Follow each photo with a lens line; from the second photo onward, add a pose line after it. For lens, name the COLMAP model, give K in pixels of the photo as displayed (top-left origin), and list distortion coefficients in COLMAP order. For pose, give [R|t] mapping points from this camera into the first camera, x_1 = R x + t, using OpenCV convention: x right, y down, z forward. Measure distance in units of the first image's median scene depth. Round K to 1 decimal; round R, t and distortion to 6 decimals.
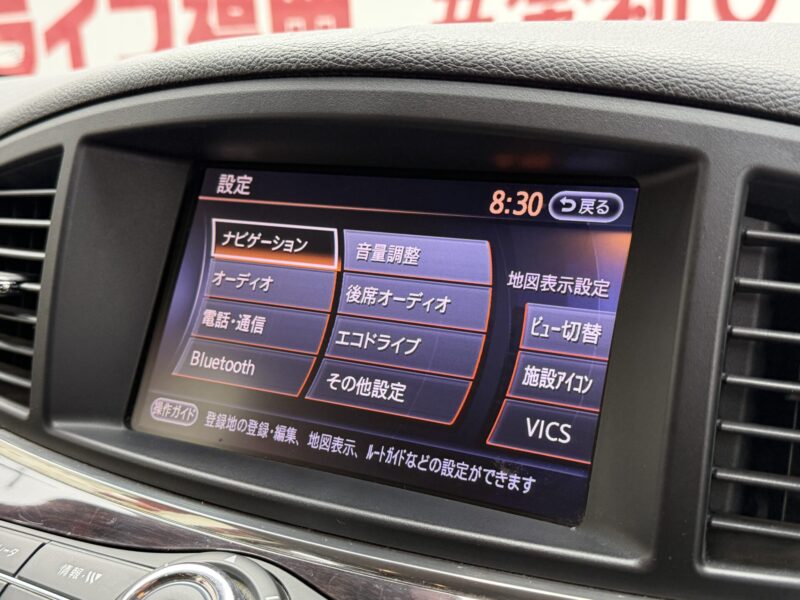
lens RADIAL K [[940.8, 0, 401.2], [0, 940.8, 304.2], [0, 0, 1]] dist [0.085002, -0.018907]
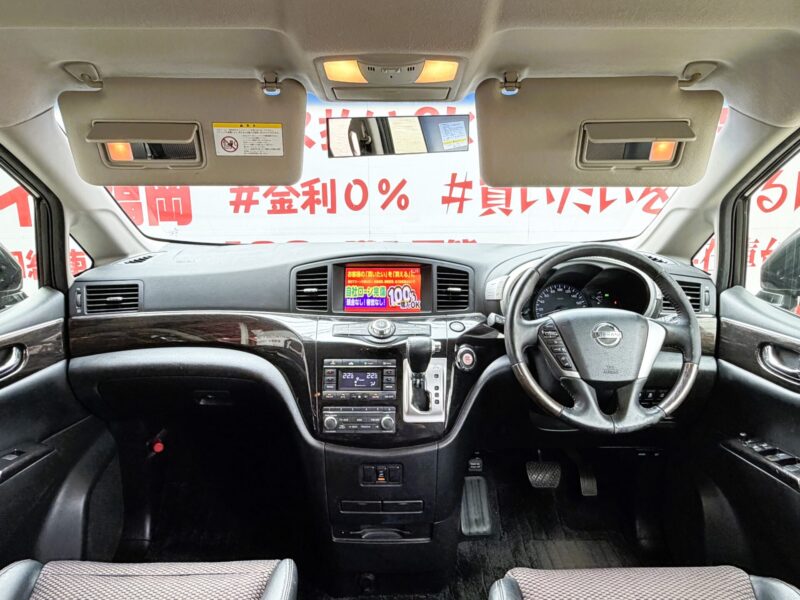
lens RADIAL K [[554.2, 0, 400.0], [0, 554.2, 300.0], [0, 0, 1]] dist [0.009582, 0.002021]
pose [[0.870555, -0.075560, 0.486236, -2.028809], [0.102980, 0.994235, -0.029874, 0.240609], [-0.481175, 0.076079, 0.873317, -2.724247]]
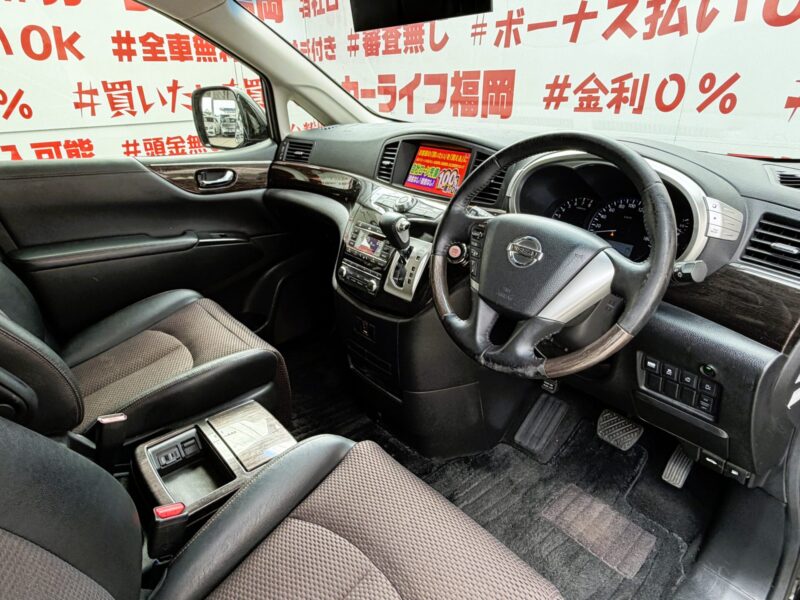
lens RADIAL K [[480.5, 0, 398.3], [0, 480.5, 299.3], [0, 0, 1]] dist [-0.000632, -0.002163]
pose [[0.939437, 0.173812, -0.295376, 0.975495], [-0.125867, 0.976604, 0.174361, 0.387954], [0.318772, -0.126623, 0.939336, -2.720827]]
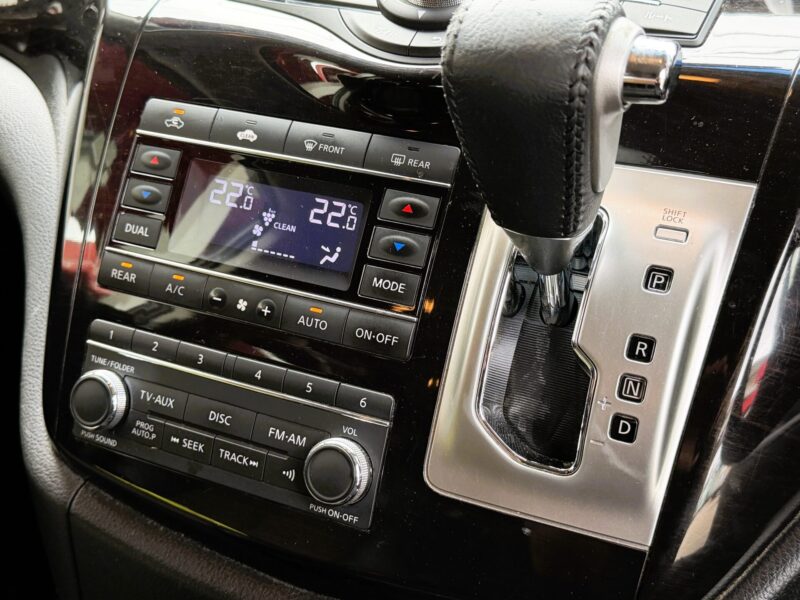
lens RADIAL K [[1059.6, 0, 402.9], [0, 1059.6, 299.4], [0, 0, 1]] dist [0.115607, -0.032829]
pose [[0.997628, 0.044984, 0.052097, -0.318781], [-0.050948, 0.991531, 0.119458, 0.571628], [-0.046282, -0.121829, 0.991472, -0.635141]]
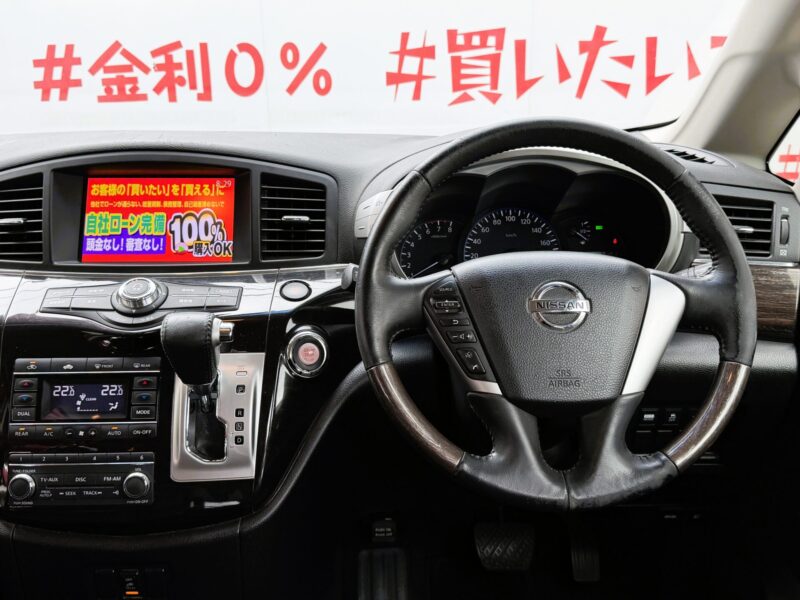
lens RADIAL K [[783.6, 0, 400.0], [0, 783.6, 300.0], [0, 0, 1]] dist [0.182867, -0.431223]
pose [[0.865879, -0.117208, 0.486330, -0.795497], [0.112359, 0.992892, 0.039244, 0.320938], [-0.487473, 0.020663, 0.872894, -2.146086]]
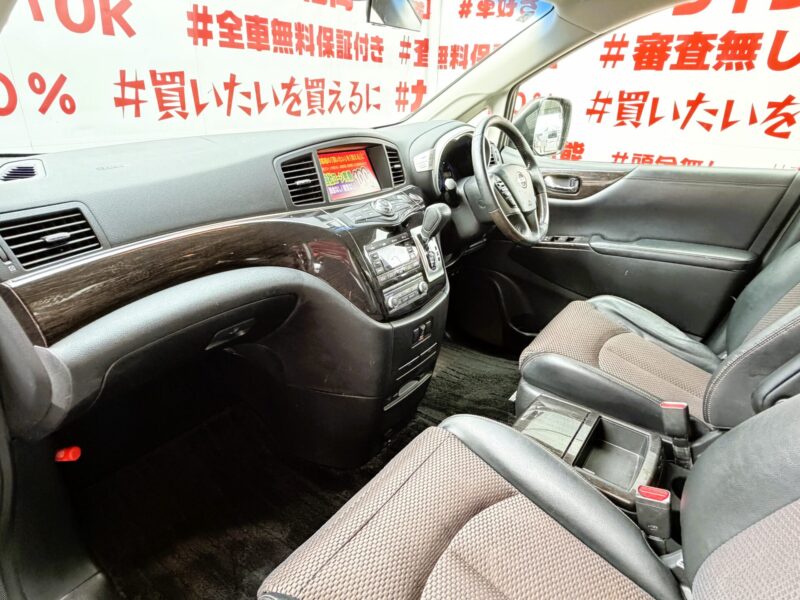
lens RADIAL K [[457.8, 0, 386.3], [0, 457.8, 300.8], [0, 0, 1]] dist [-0.003531, -0.001402]
pose [[0.137527, -0.364646, 0.920934, -3.713986], [0.240772, 0.914188, 0.326019, -0.175199], [-0.960789, 0.176899, 0.213522, 0.220922]]
